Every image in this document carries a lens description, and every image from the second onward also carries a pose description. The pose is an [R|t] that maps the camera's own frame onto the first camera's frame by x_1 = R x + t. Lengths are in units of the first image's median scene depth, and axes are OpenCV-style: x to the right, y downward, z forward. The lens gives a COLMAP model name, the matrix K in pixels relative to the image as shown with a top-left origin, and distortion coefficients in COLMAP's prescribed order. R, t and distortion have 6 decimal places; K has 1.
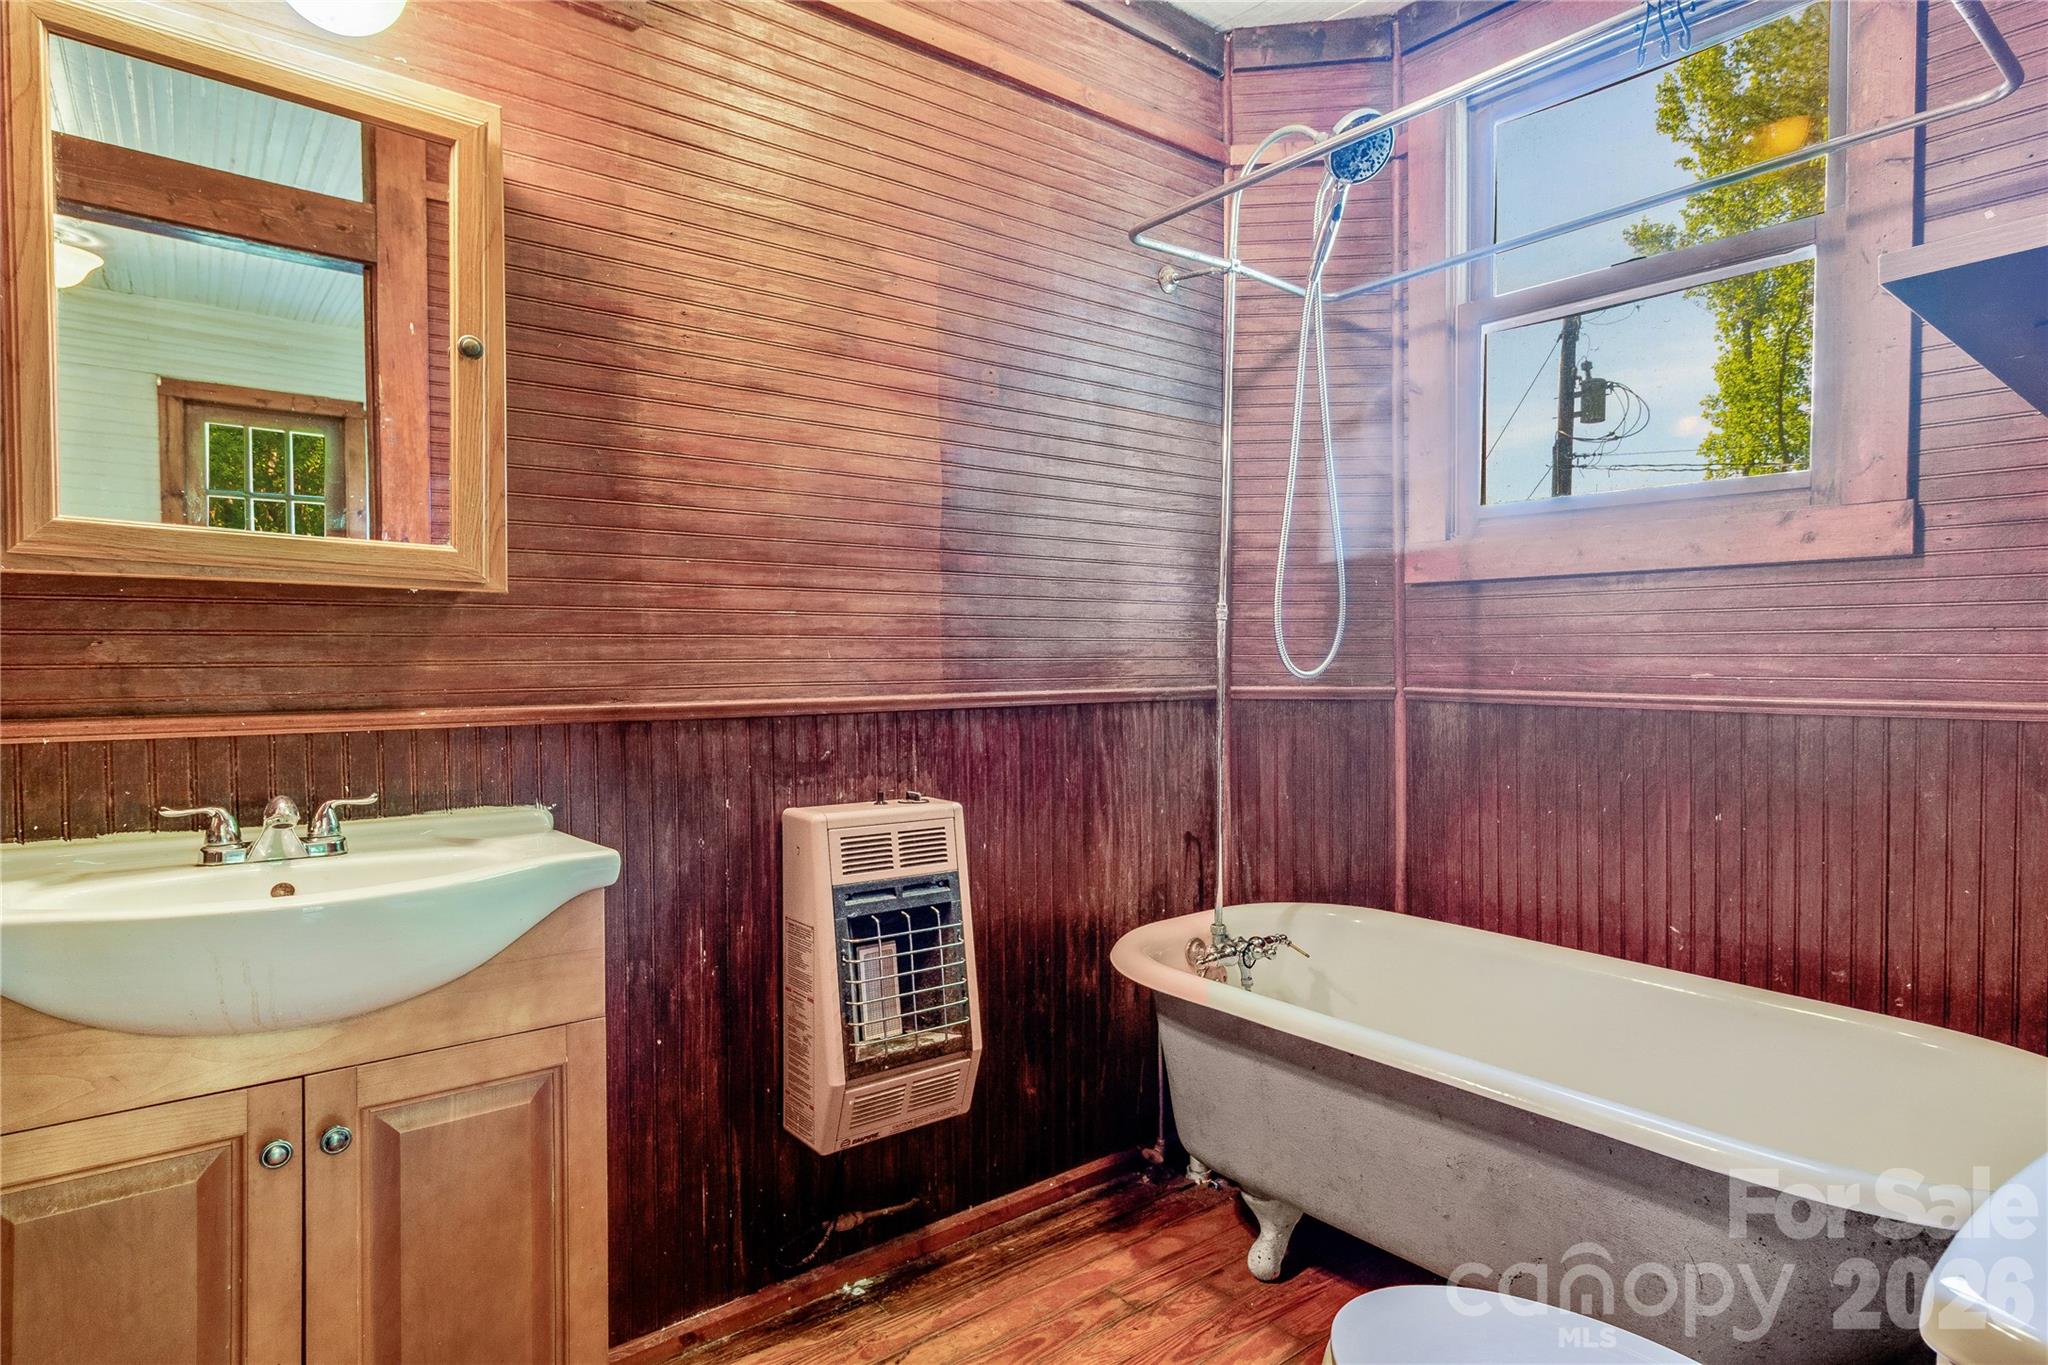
lens RADIAL K [[1114.5, 0, 1021.9], [0, 1114.5, 678.4], [0, 0, 1]] dist [-0.003018, -0.002137]
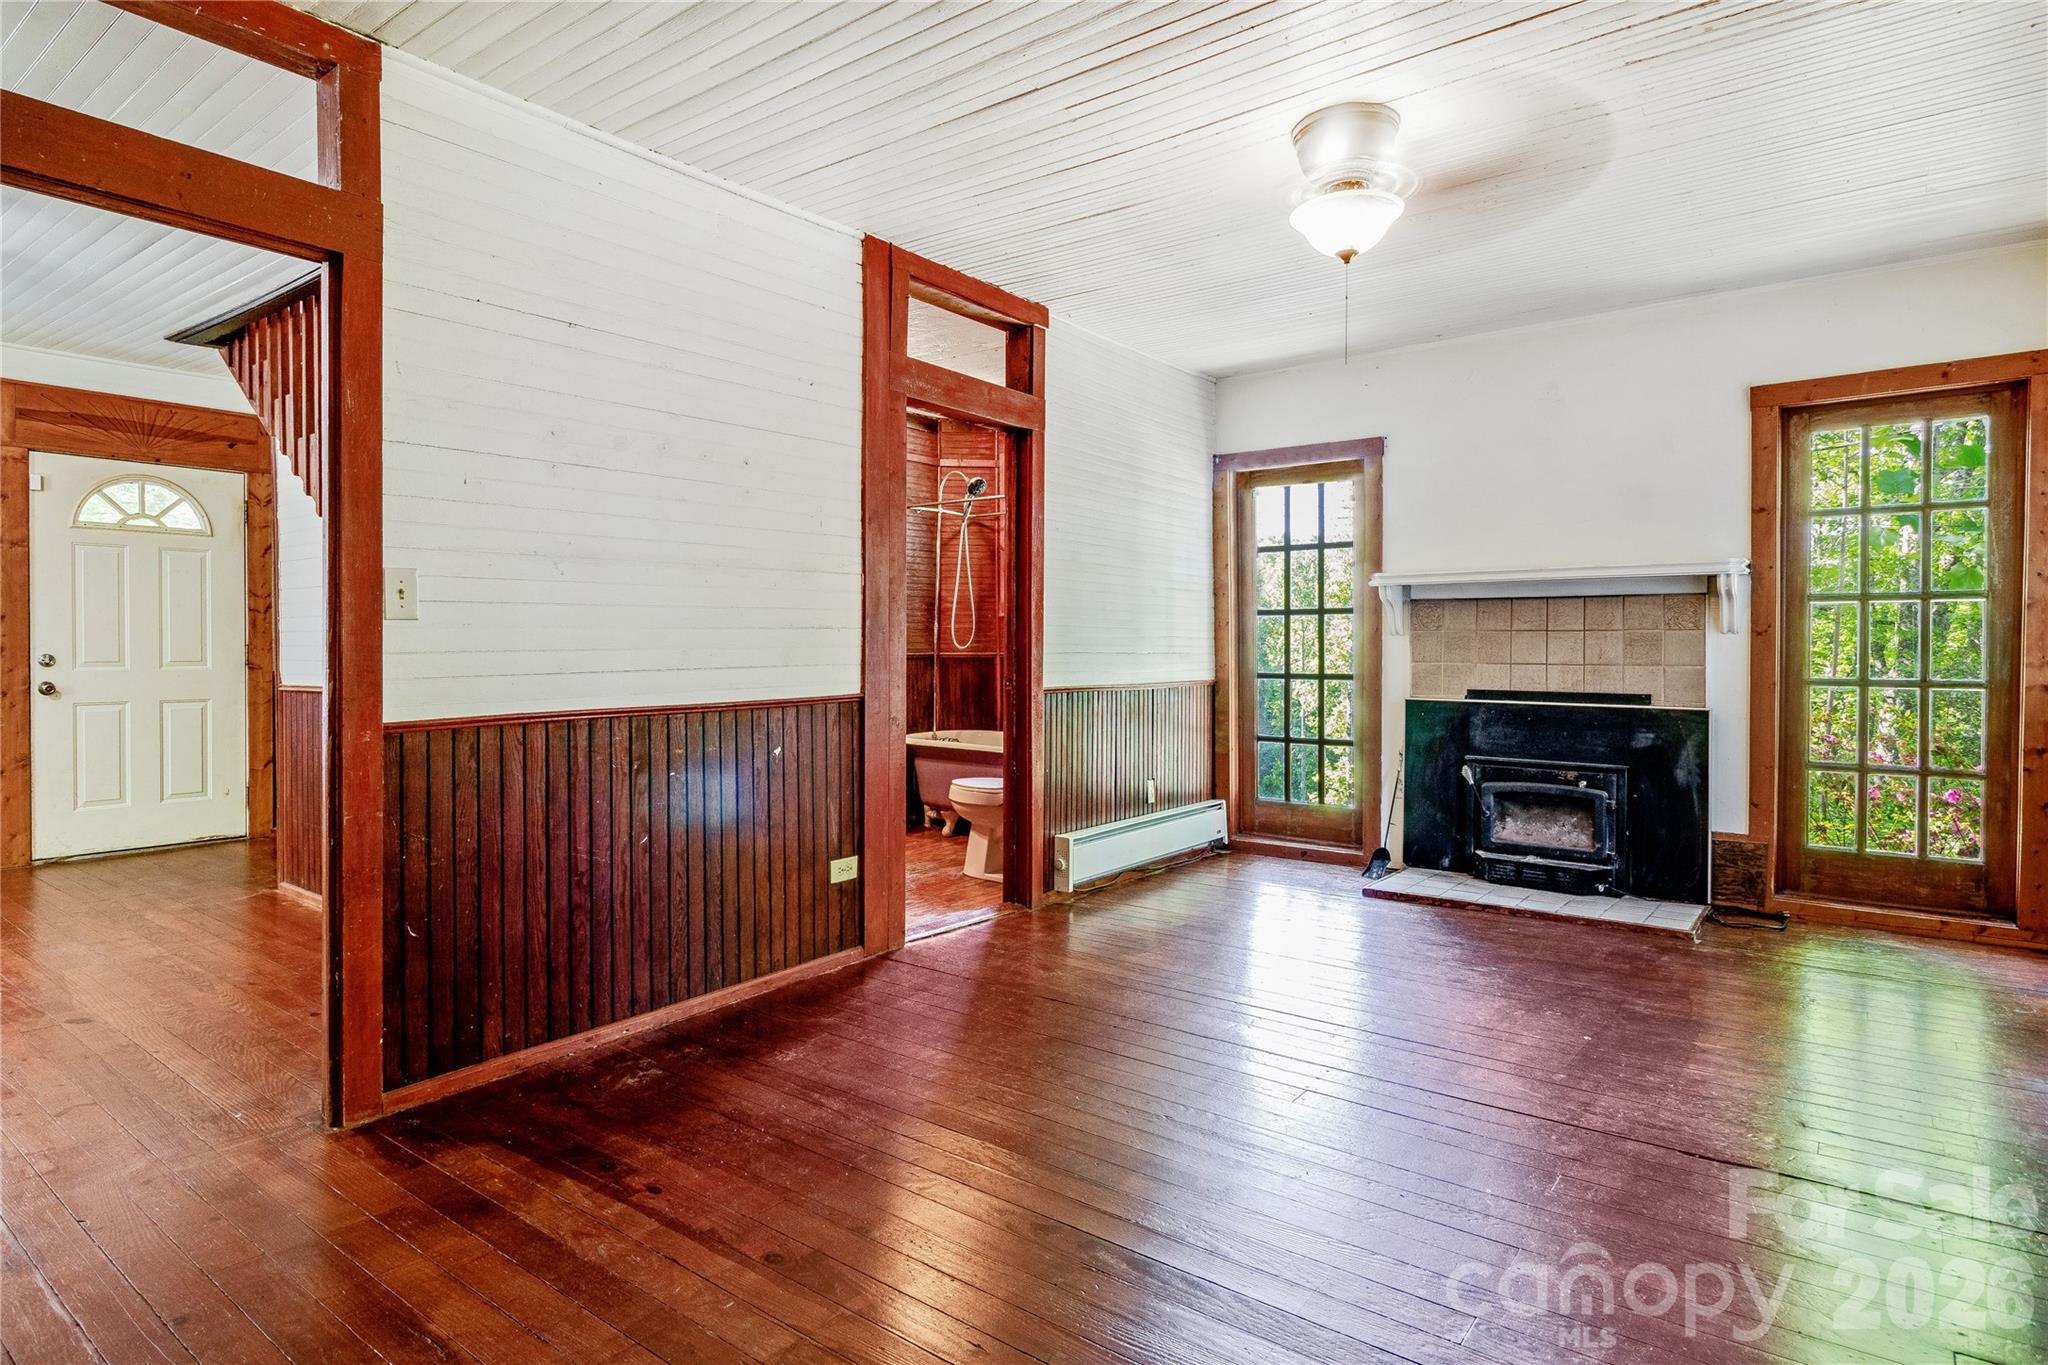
lens RADIAL K [[1114.5, 0, 1031.2], [0, 1114.5, 675.4], [0, 0, 1]] dist [-0.003018, -0.002137]
pose [[0.970225, 0.002639, 0.242191, -0.270641], [-0.005375, 0.999929, 0.010637, 0.033638], [-0.242146, -0.011622, 0.970170, -1.800010]]
